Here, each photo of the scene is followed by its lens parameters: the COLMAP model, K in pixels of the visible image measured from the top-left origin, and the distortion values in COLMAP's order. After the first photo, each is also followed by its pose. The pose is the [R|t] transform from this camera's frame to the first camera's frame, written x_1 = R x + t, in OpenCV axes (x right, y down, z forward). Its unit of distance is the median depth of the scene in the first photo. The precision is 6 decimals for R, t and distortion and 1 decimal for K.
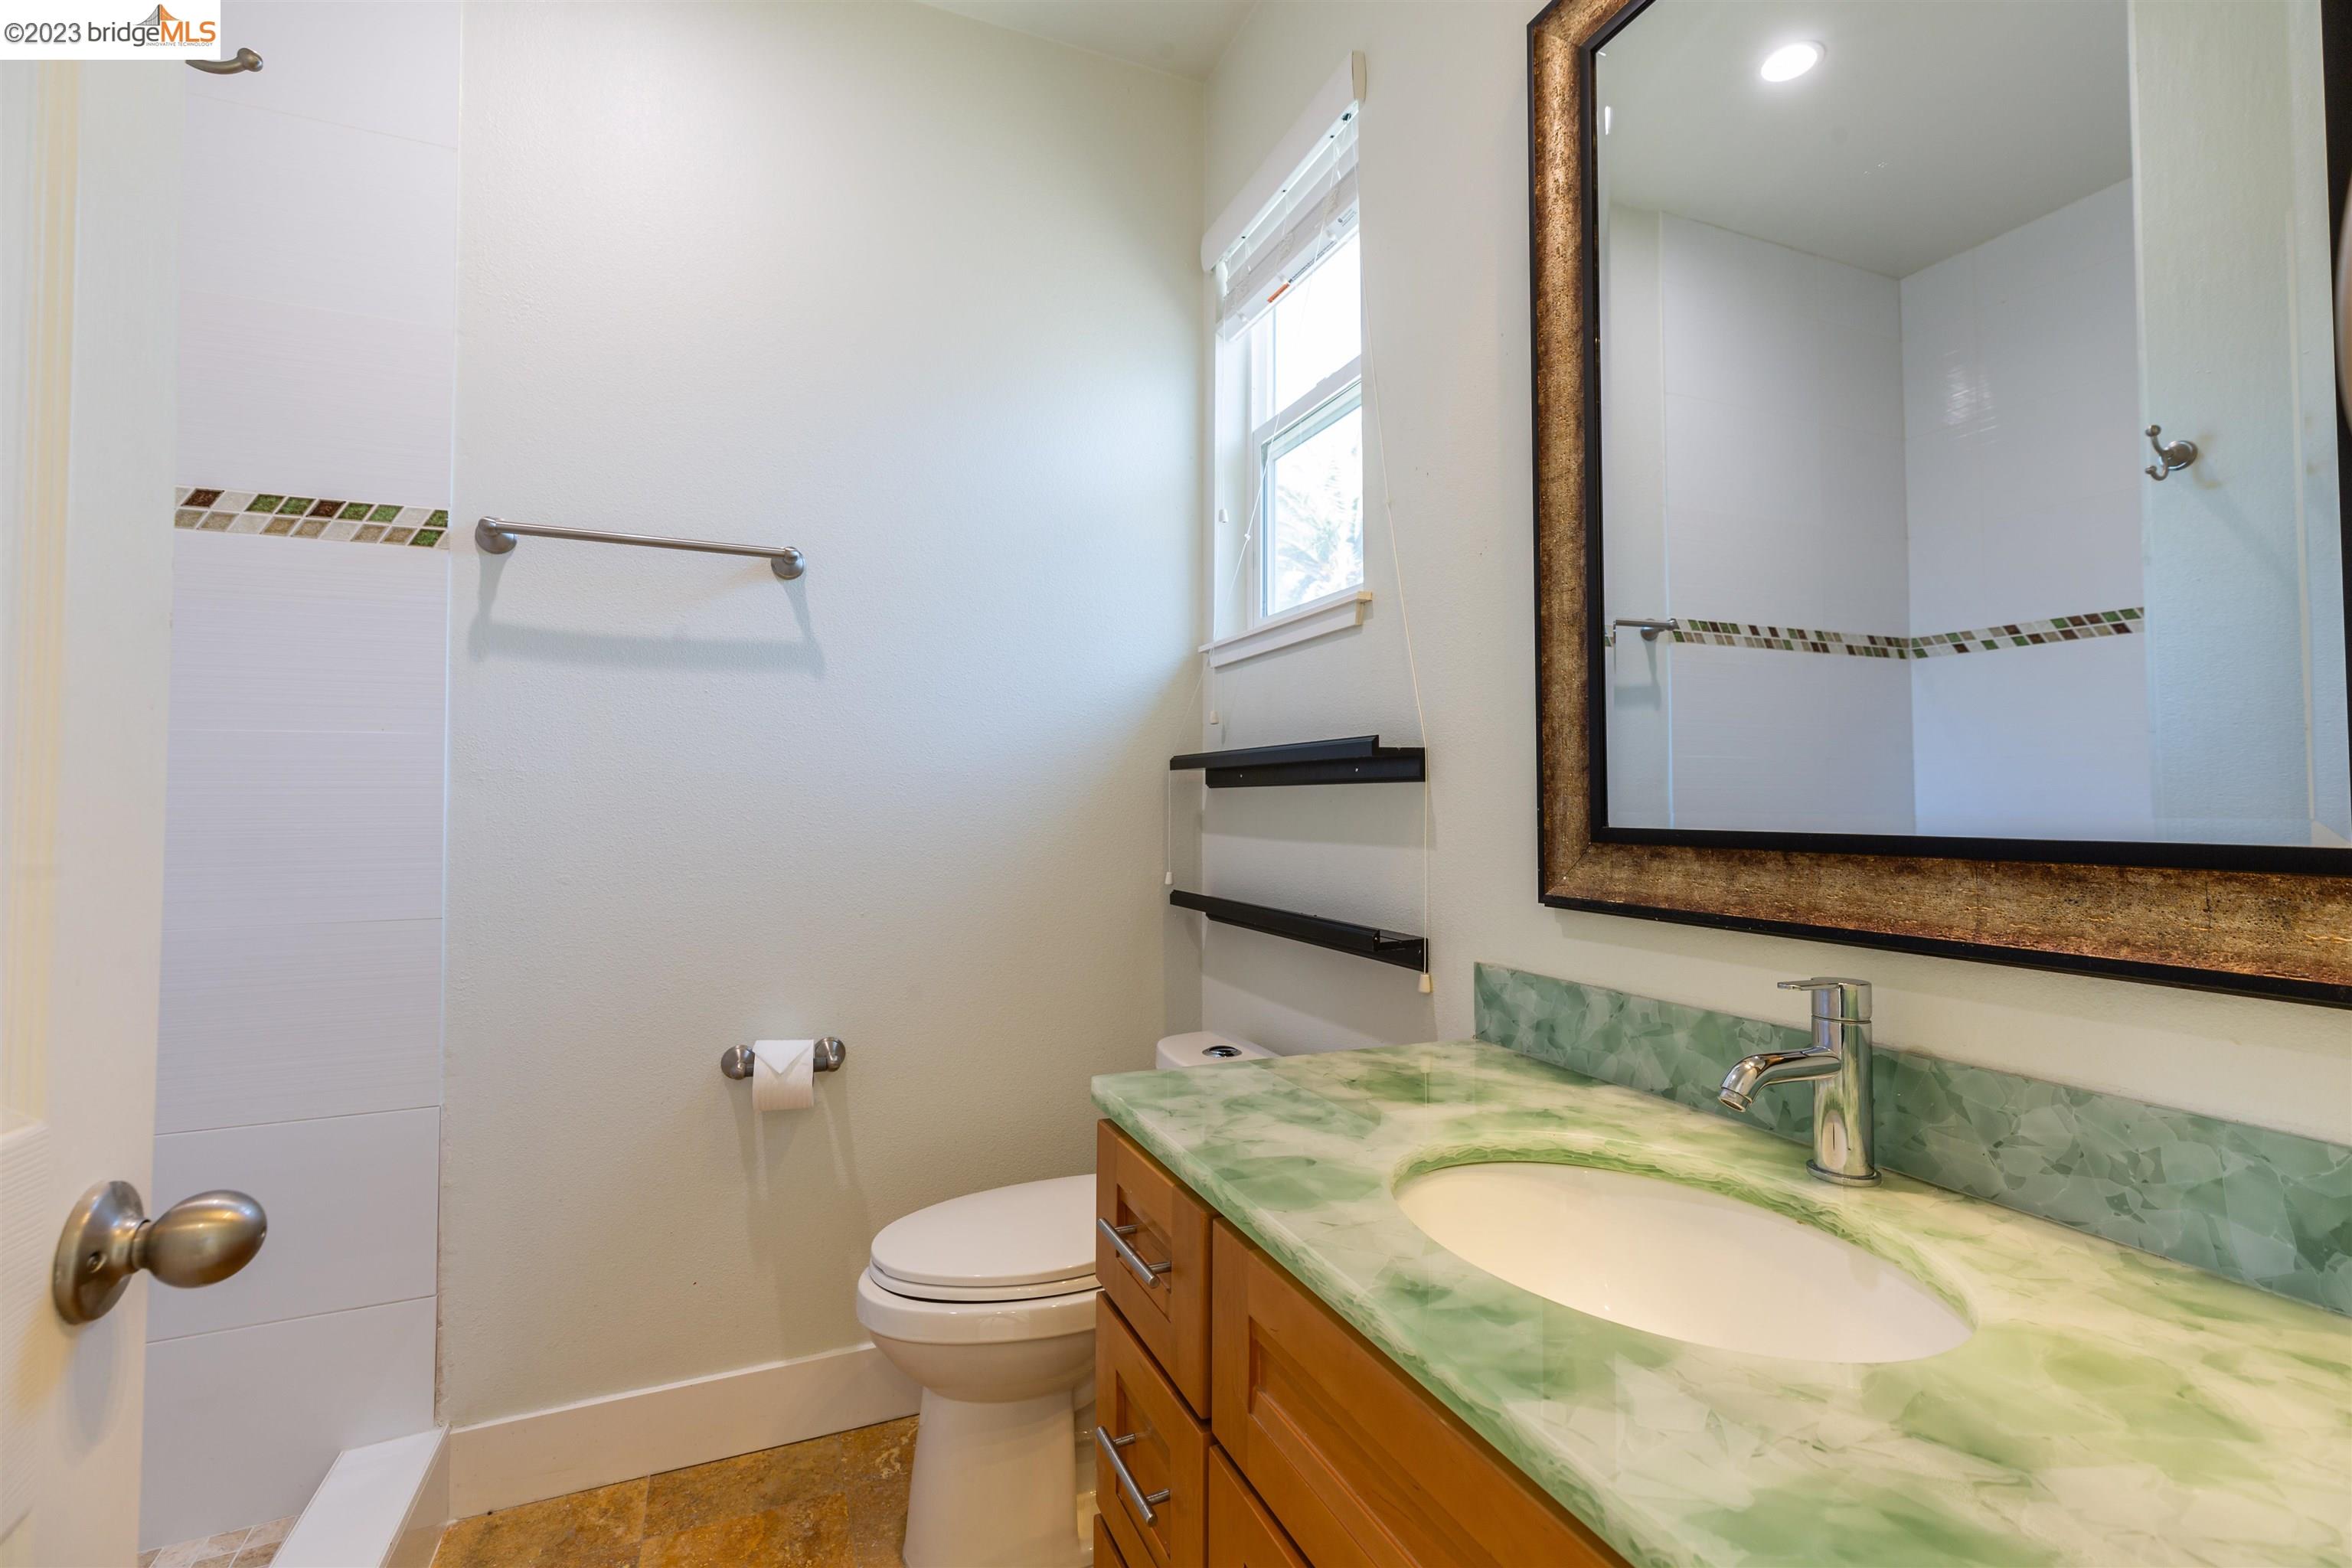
lens RADIAL K [[1062.5, 0, 1113.9], [0, 1062.5, 762.5], [0, 0, 1]] dist [-0.013492, 0.005907]
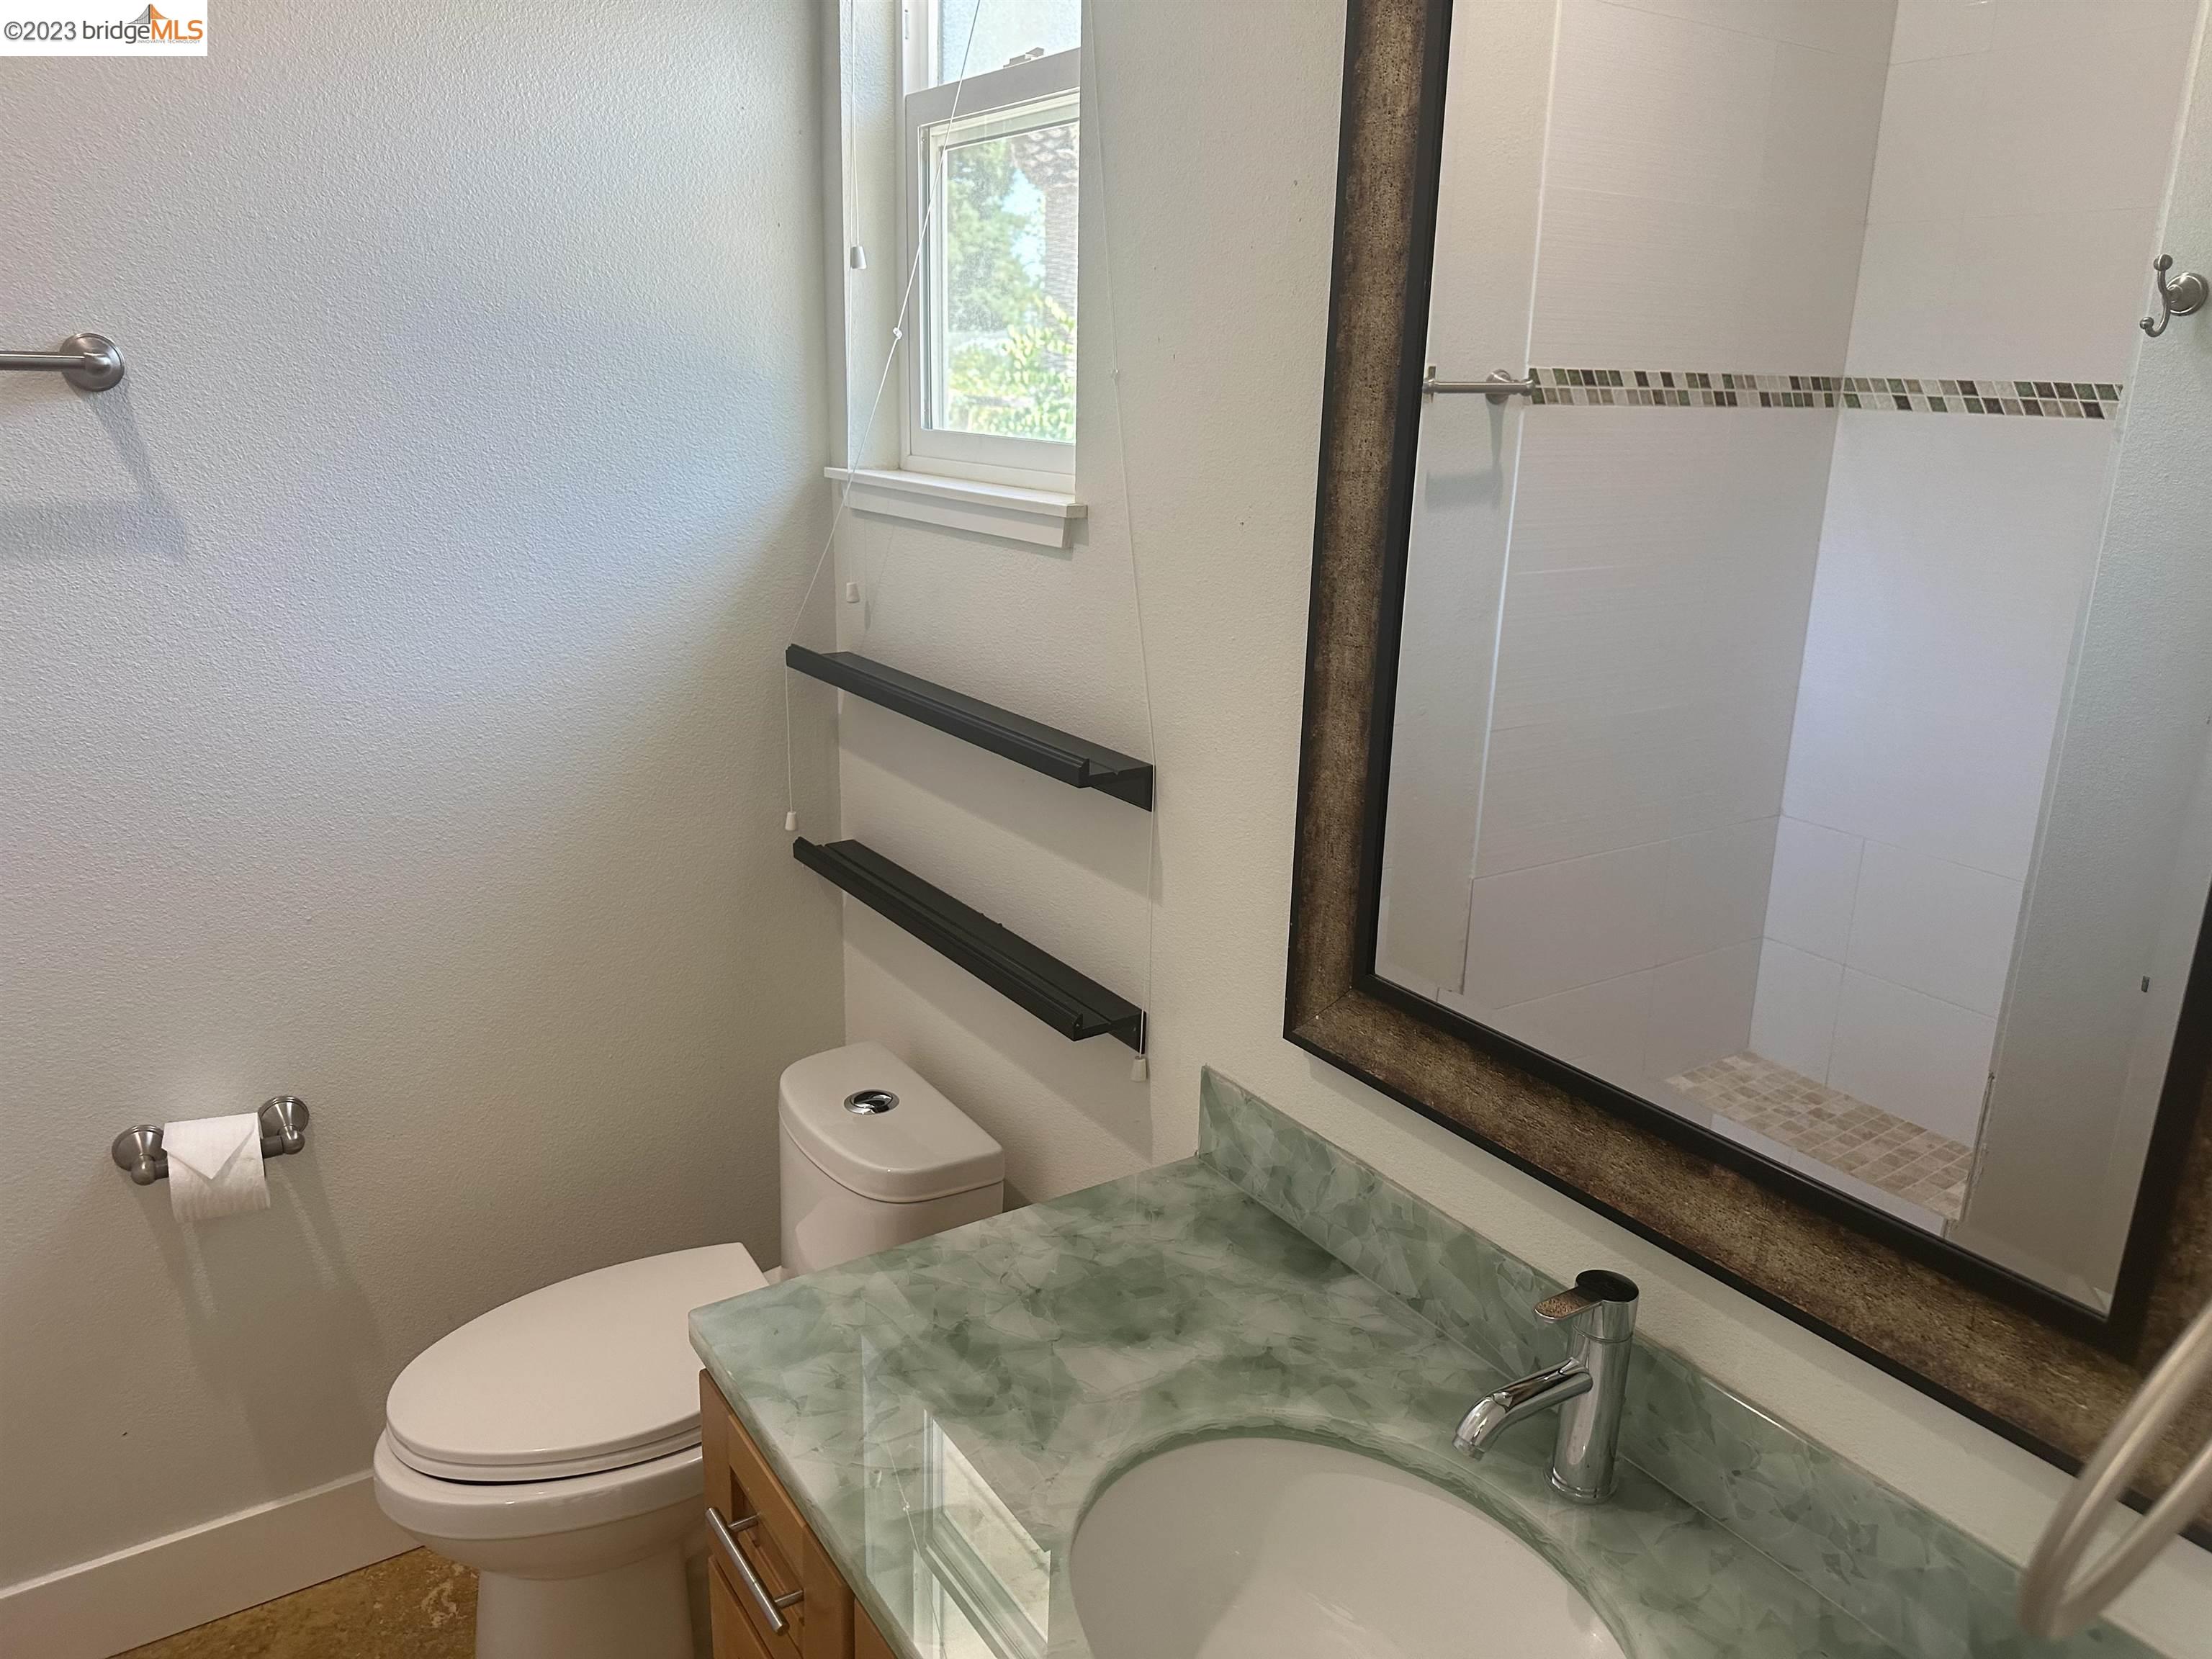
lens RADIAL K [[1615.5, 0, 1050.5], [0, 1615.5, 847.2], [0, 0, 1]] dist [0.021310, -0.036485]
pose [[0.979195, -0.047616, 0.197255, 0.016740], [-0.020092, 0.944552, 0.327747, -0.325571], [-0.201924, -0.324891, 0.923944, 0.016264]]
